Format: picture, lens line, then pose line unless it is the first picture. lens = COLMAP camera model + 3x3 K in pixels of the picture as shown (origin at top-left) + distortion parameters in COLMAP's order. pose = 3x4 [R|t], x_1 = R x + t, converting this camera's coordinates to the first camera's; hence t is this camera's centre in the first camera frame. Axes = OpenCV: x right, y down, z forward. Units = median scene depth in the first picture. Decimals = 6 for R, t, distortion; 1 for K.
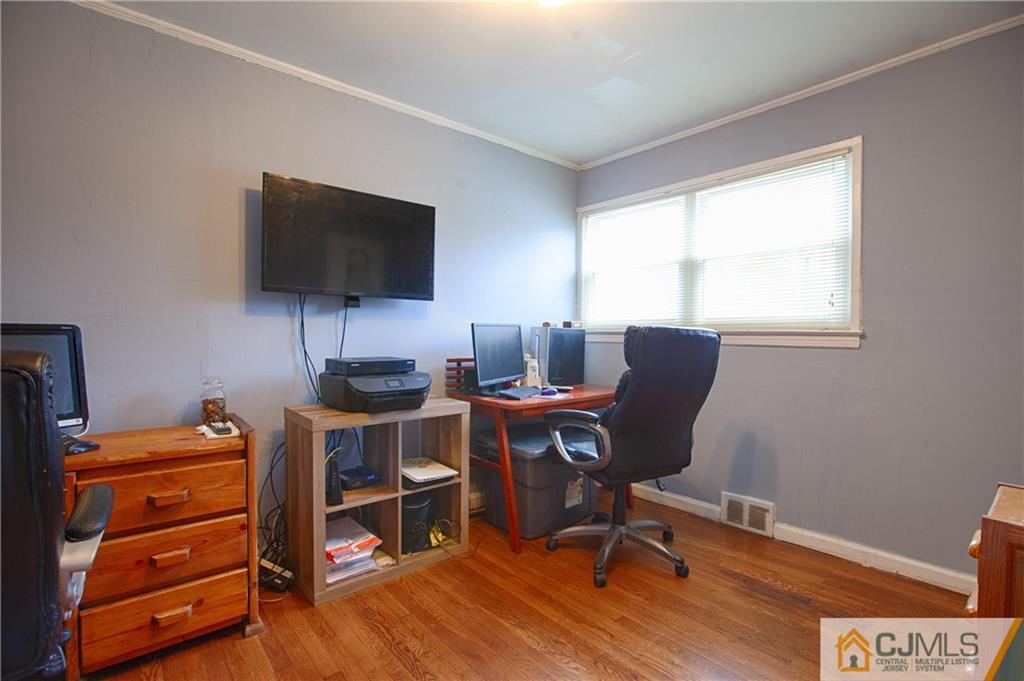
lens RADIAL K [[469.5, 0, 512.0], [0, 469.5, 342.9], [0, 0, 1]] dist [-0.031624, 0.000062]
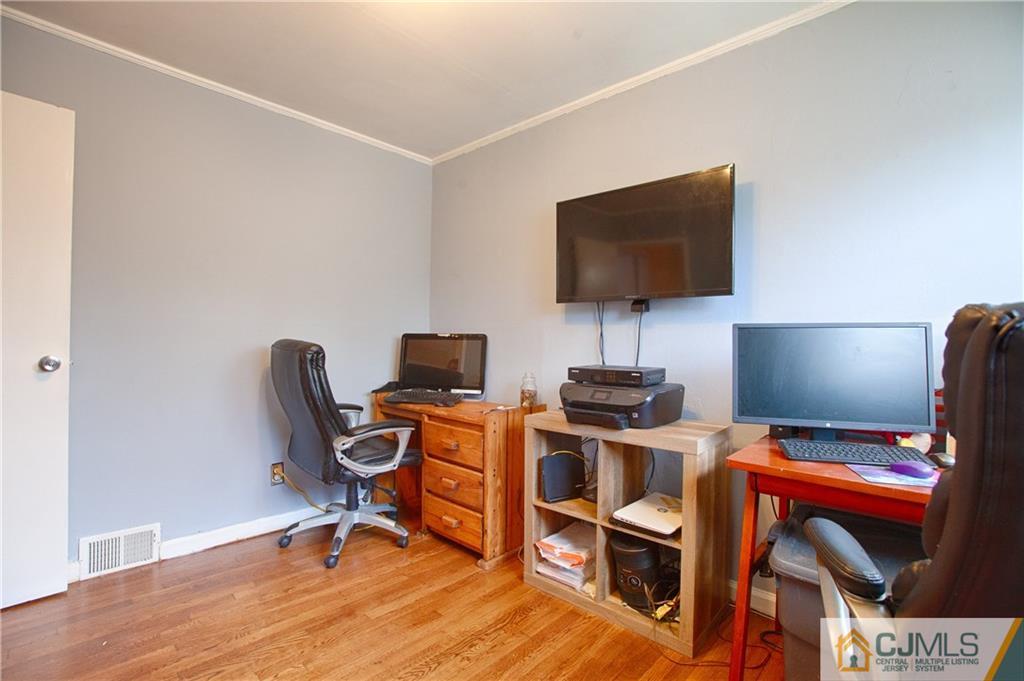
lens RADIAL K [[469.5, 0, 501.8], [0, 469.5, 337.7], [0, 0, 1]] dist [-0.031624, 0.000062]
pose [[0.100695, -0.006324, -0.994897, 0.685672], [-0.022993, 0.999698, -0.008682, -0.012660], [0.994652, 0.023750, 0.100519, 0.802411]]
